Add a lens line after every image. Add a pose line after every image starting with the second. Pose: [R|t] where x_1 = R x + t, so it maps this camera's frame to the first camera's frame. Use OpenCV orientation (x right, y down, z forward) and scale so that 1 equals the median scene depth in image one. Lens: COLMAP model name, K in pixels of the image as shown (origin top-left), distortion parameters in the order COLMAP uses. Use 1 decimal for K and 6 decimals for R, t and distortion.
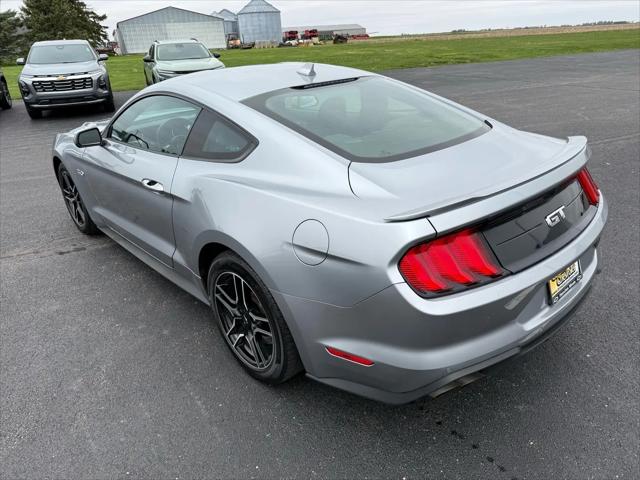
lens RADIAL K [[452.6, 0, 317.1], [0, 452.6, 244.5], [0, 0, 1]] dist [0.021831, -0.029975]
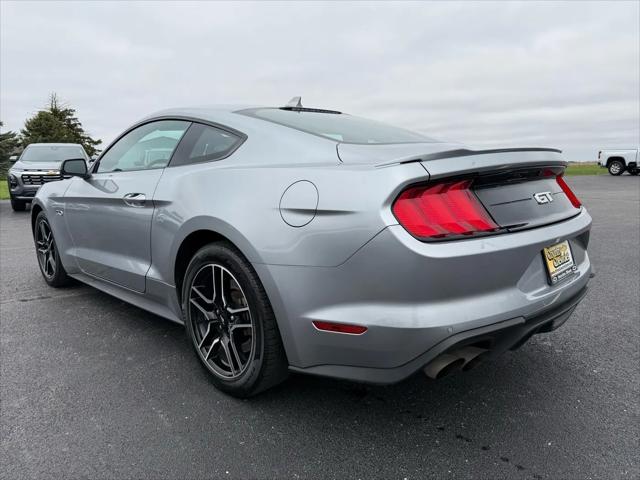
lens RADIAL K [[452.6, 0, 311.4], [0, 452.6, 237.0], [0, 0, 1]] dist [0.021831, -0.029975]
pose [[0.999069, 0.021966, 0.037138, -0.016212], [-0.011145, 0.962885, -0.269681, 0.246336], [-0.041684, 0.269016, 0.962233, 0.070670]]
